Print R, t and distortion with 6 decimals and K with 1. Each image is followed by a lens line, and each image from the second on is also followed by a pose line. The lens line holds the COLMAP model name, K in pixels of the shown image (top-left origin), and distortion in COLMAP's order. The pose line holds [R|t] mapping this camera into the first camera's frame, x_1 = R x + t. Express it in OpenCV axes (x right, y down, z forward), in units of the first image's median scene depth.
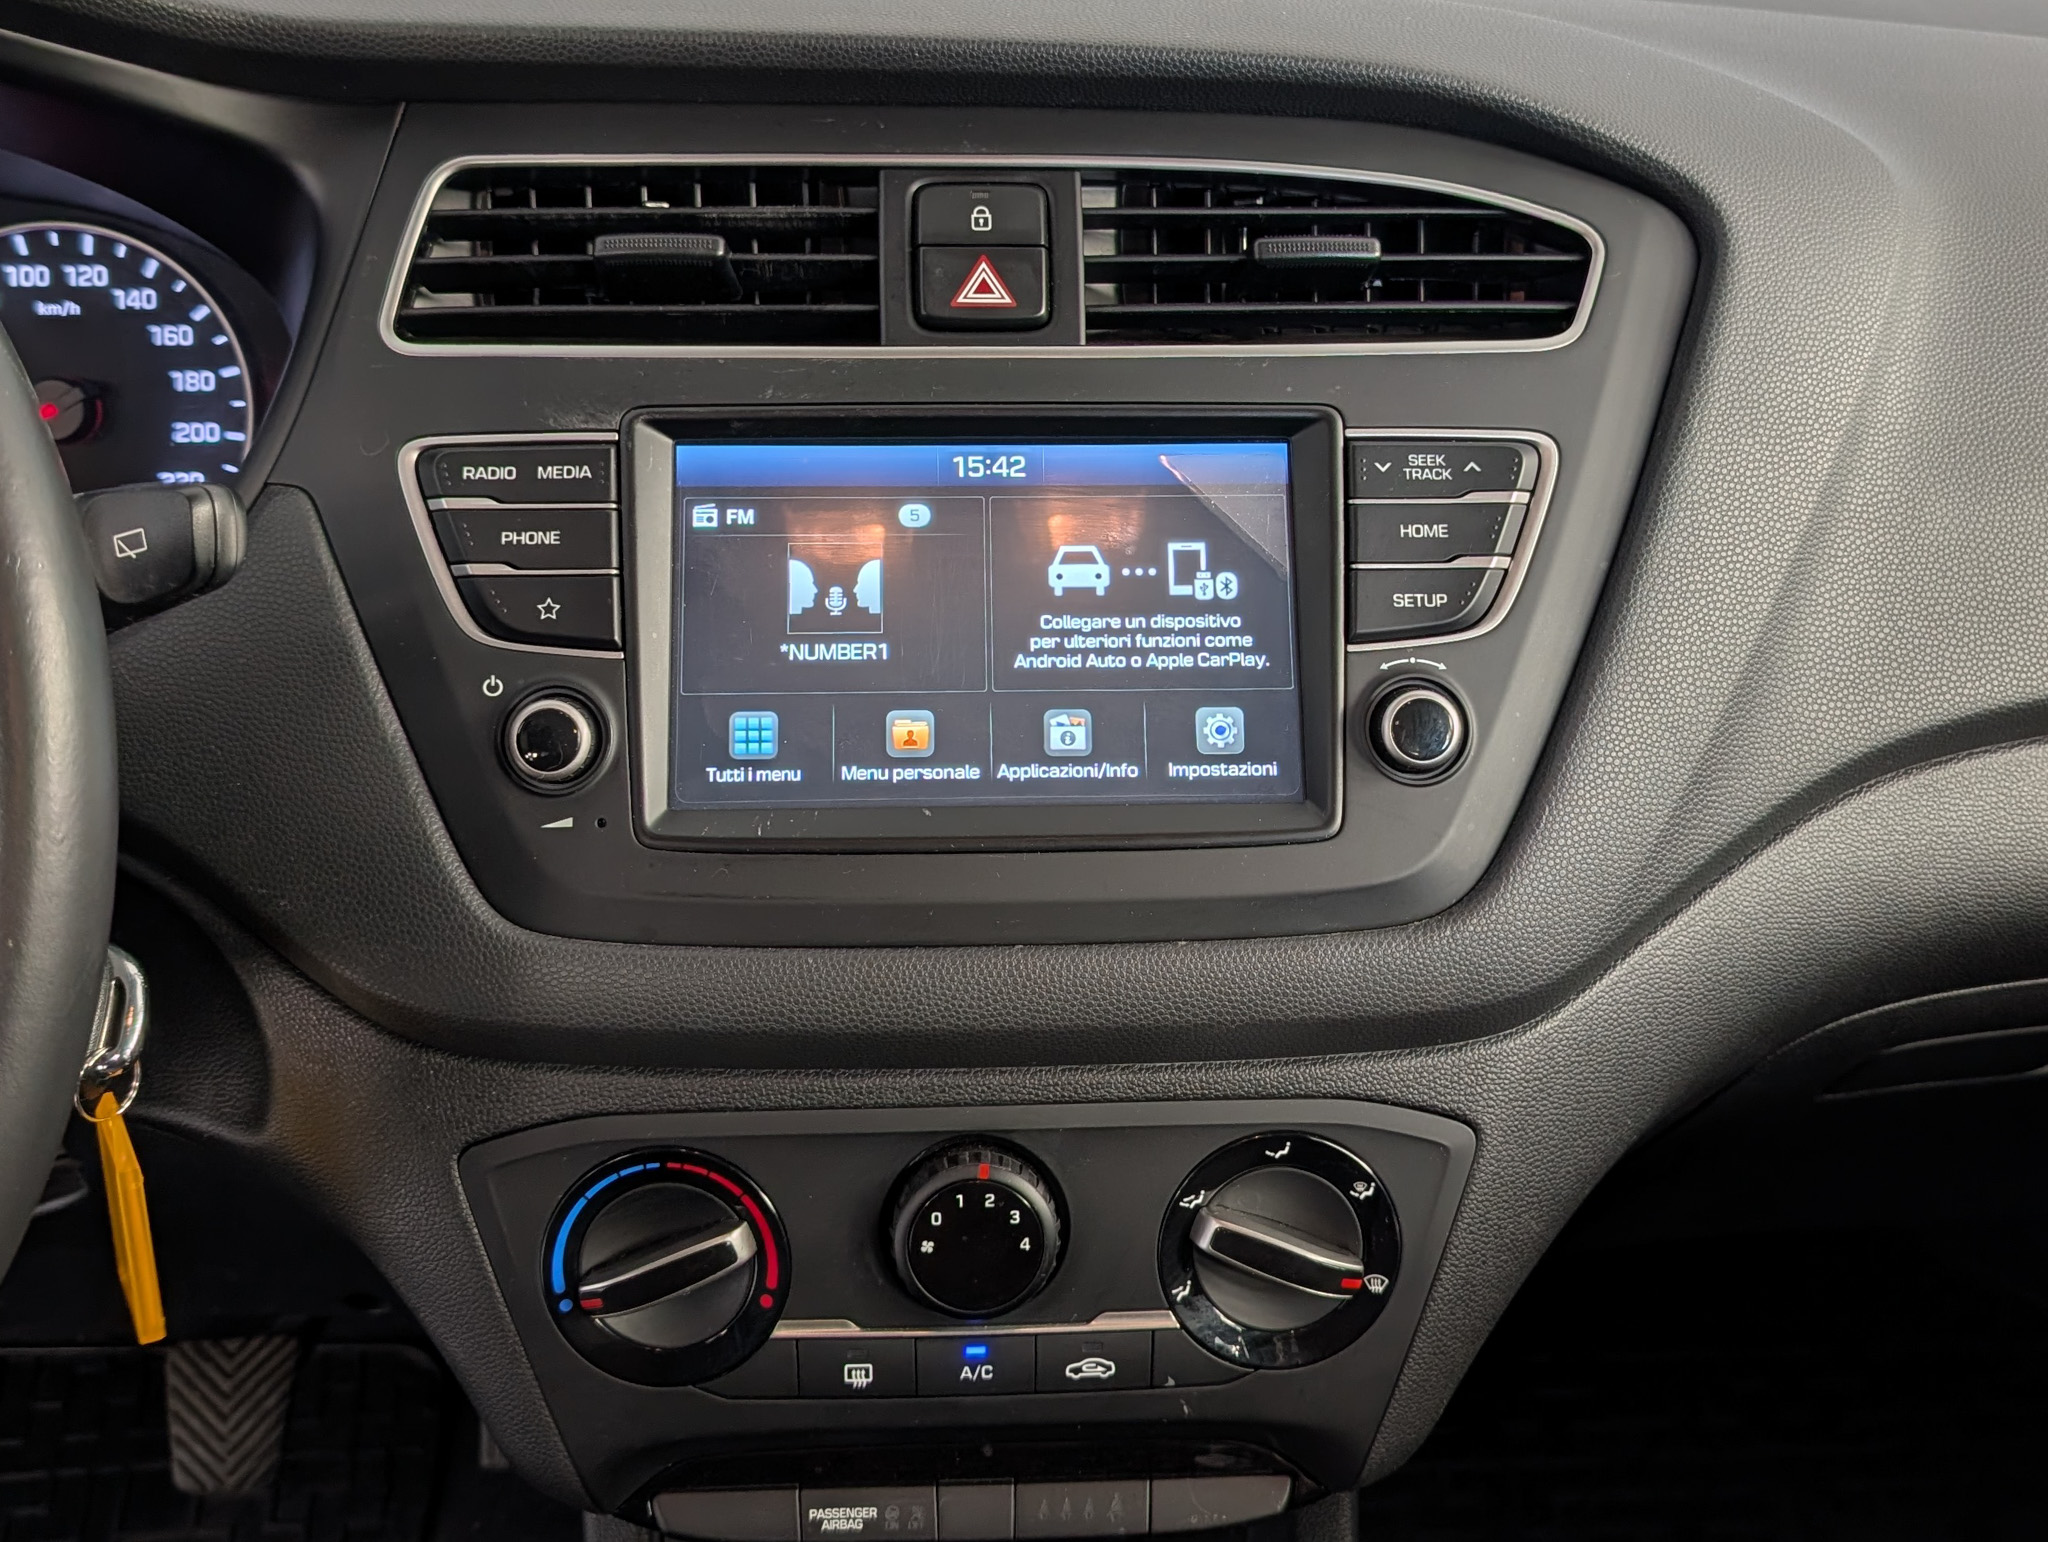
lens RADIAL K [[2339.1, 0, 1025.9], [0, 2339.1, 658.1], [0, 0, 1]] dist [0.122502, -0.476076]
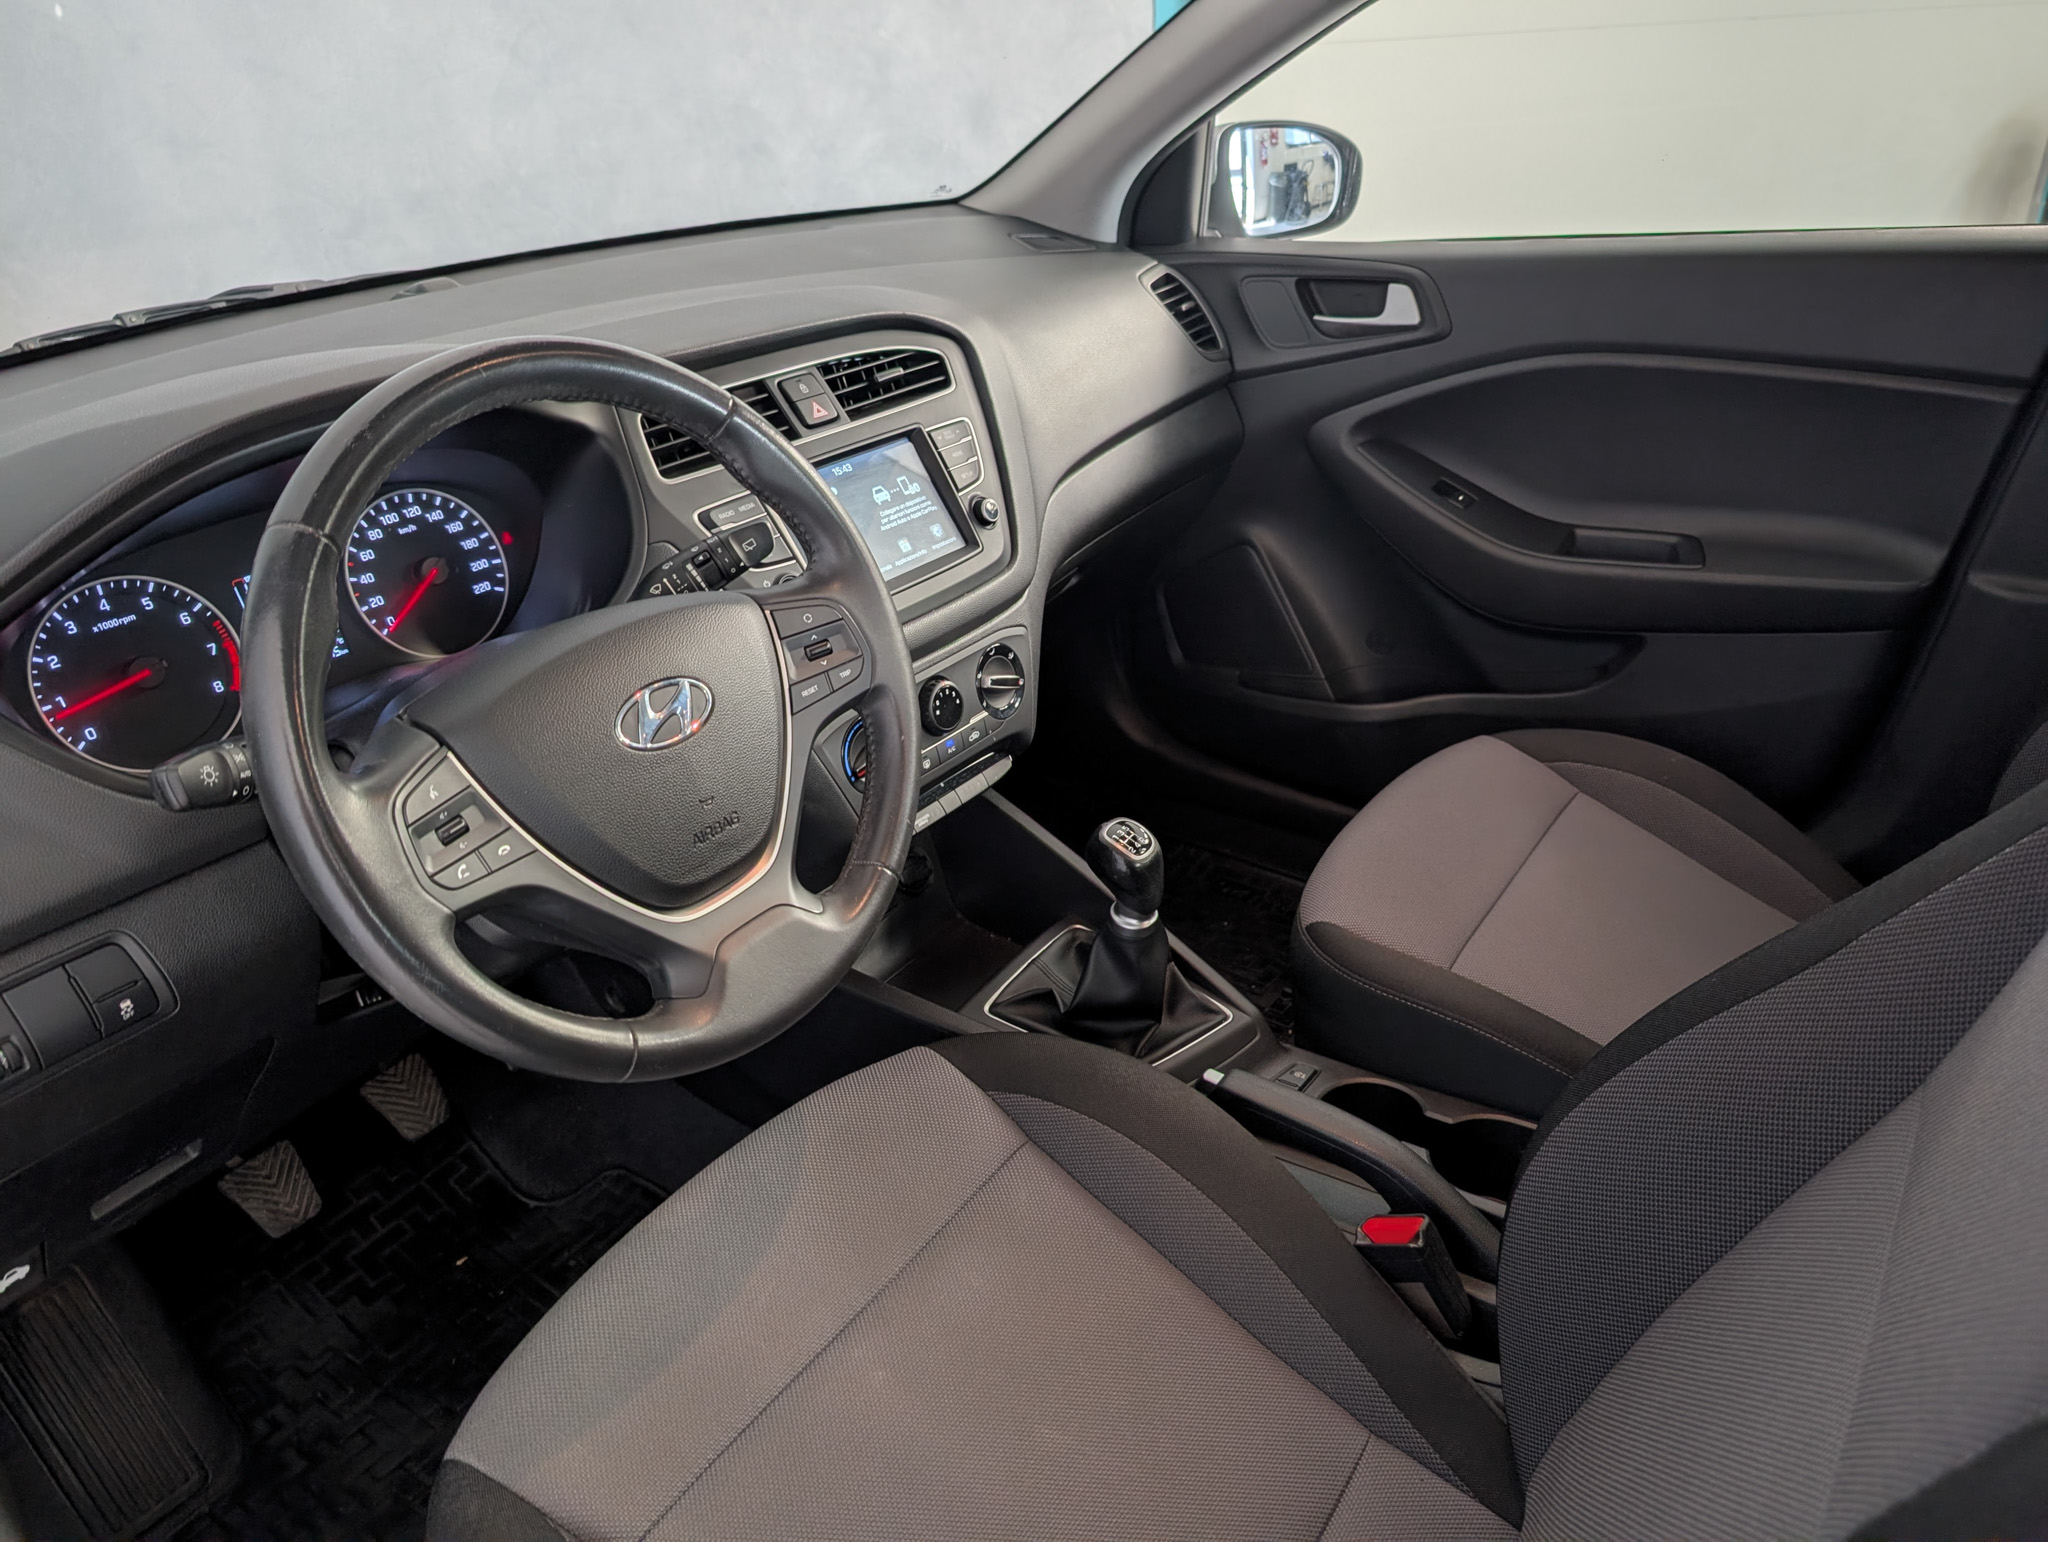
lens RADIAL K [[1474.9, 0, 1024.0], [0, 1474.9, 771.0], [0, 0, 1]] dist [0.011192, -0.001915]
pose [[0.648322, -0.386325, 0.656073, -1.239442], [0.320857, 0.920083, 0.224719, -0.078338], [-0.690456, 0.064816, 0.720465, -0.465555]]
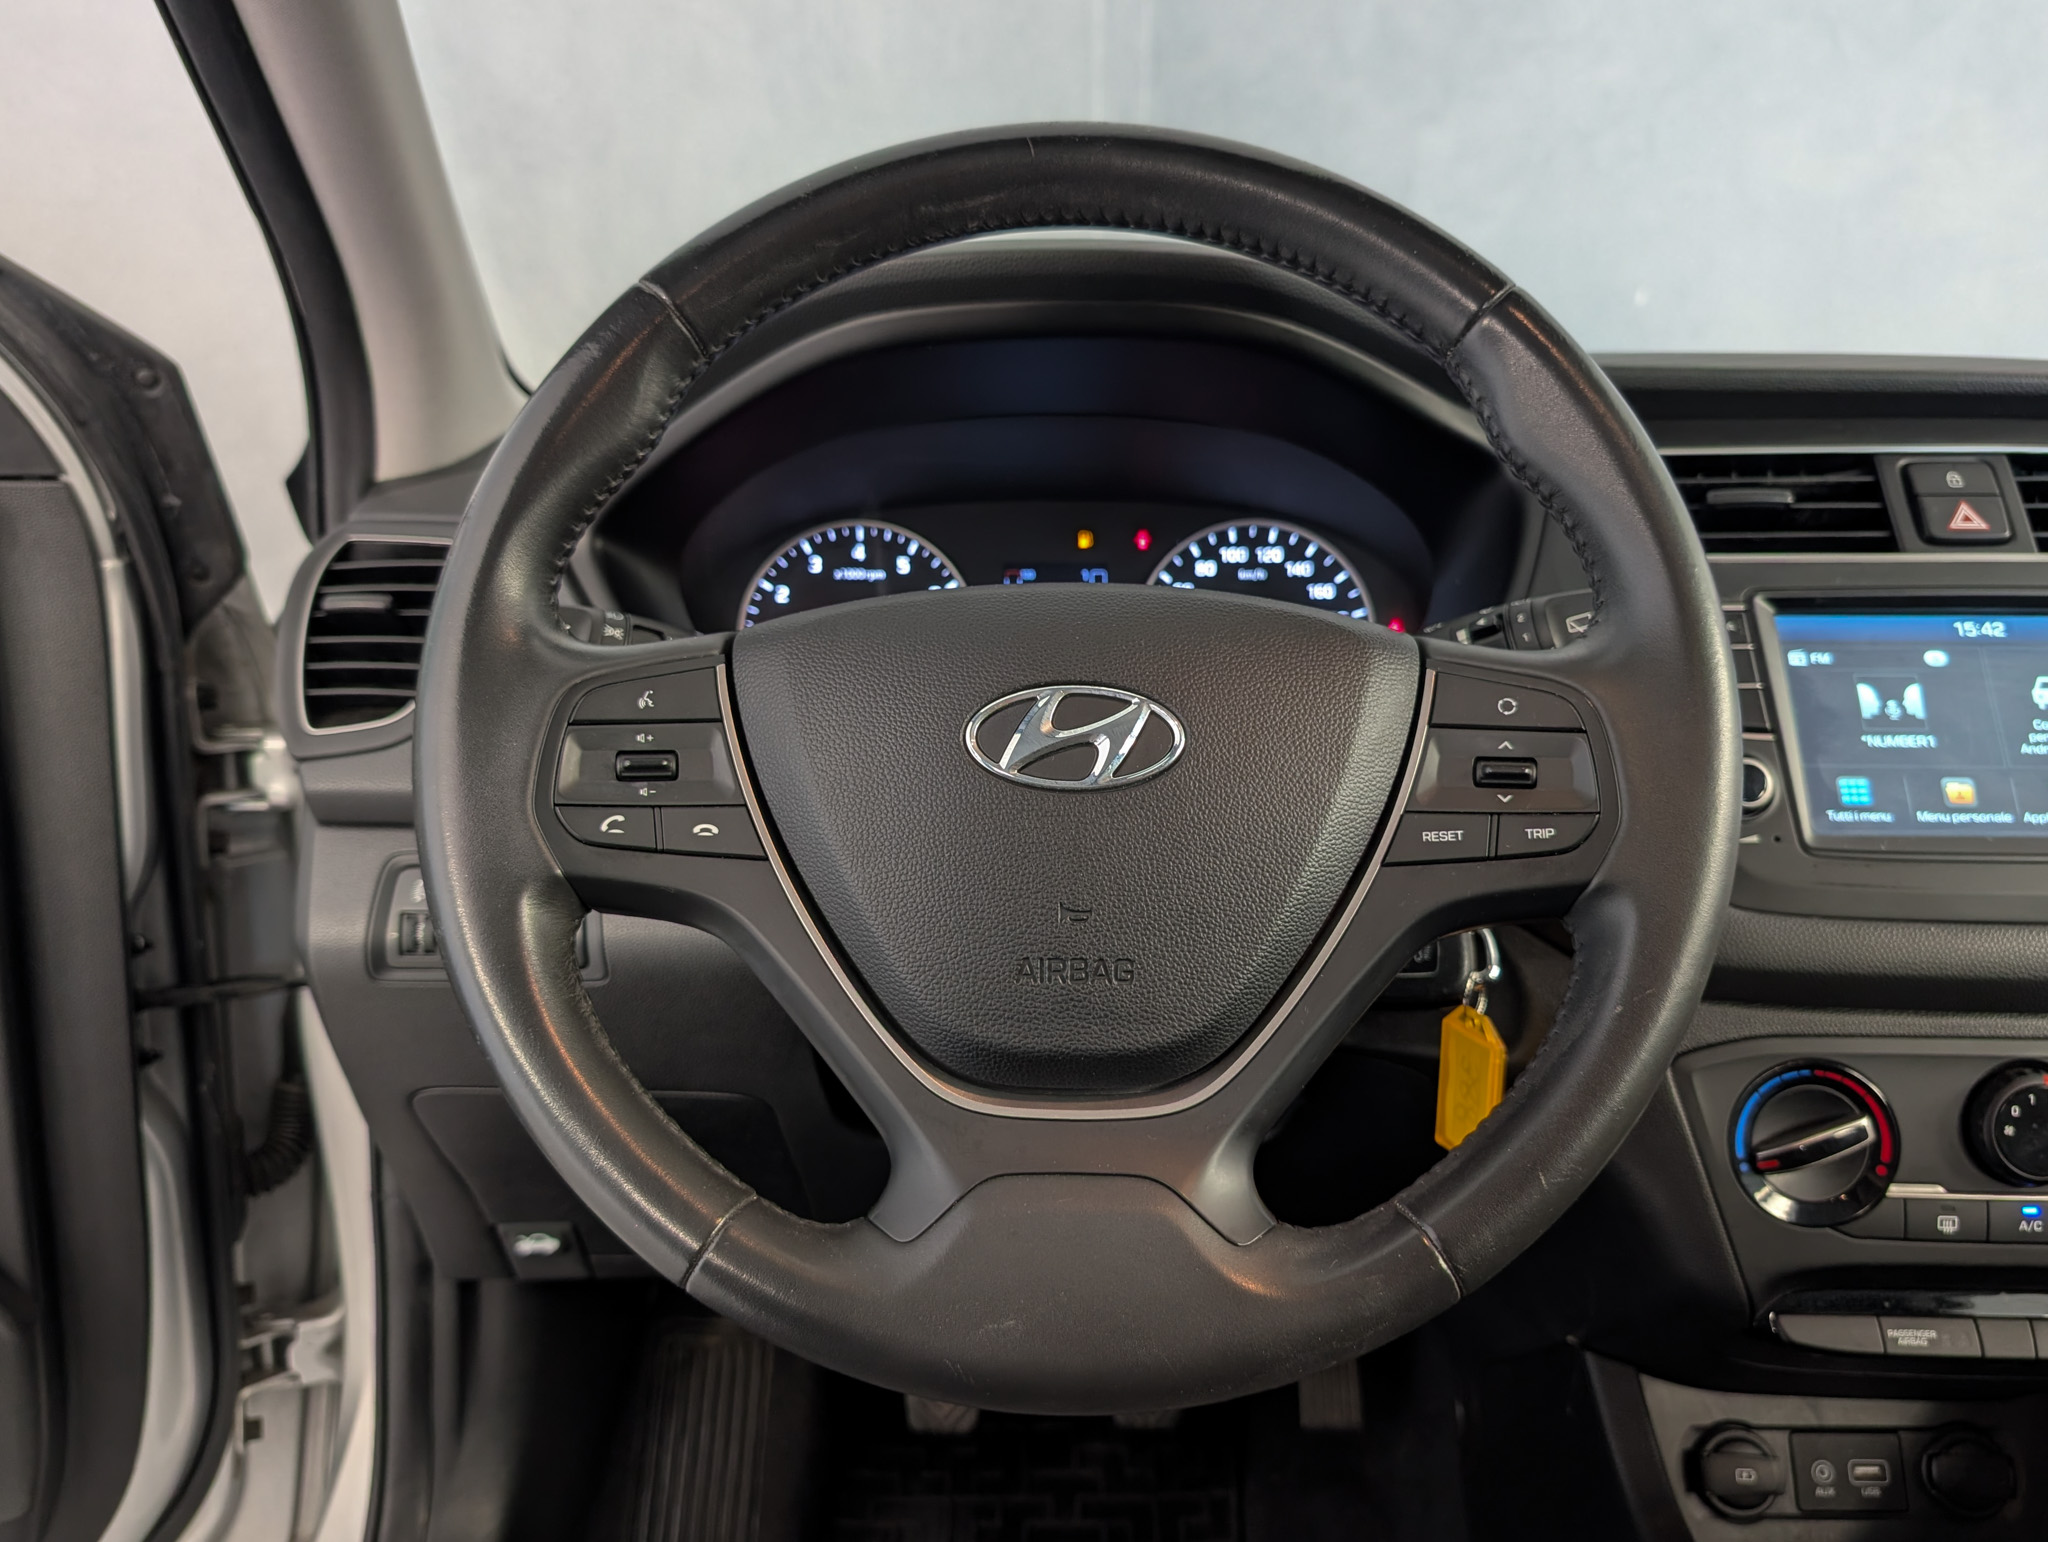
lens RADIAL K [[1589.5, 0, 1024.0], [0, 1589.5, 771.0], [0, 0, 1]] dist [-0.000813, -0.007393]
pose [[0.993899, 0.007429, -0.110046, -0.534129], [-0.025322, 0.986449, -0.162103, 0.198844], [0.107351, 0.163901, 0.980618, -0.079985]]
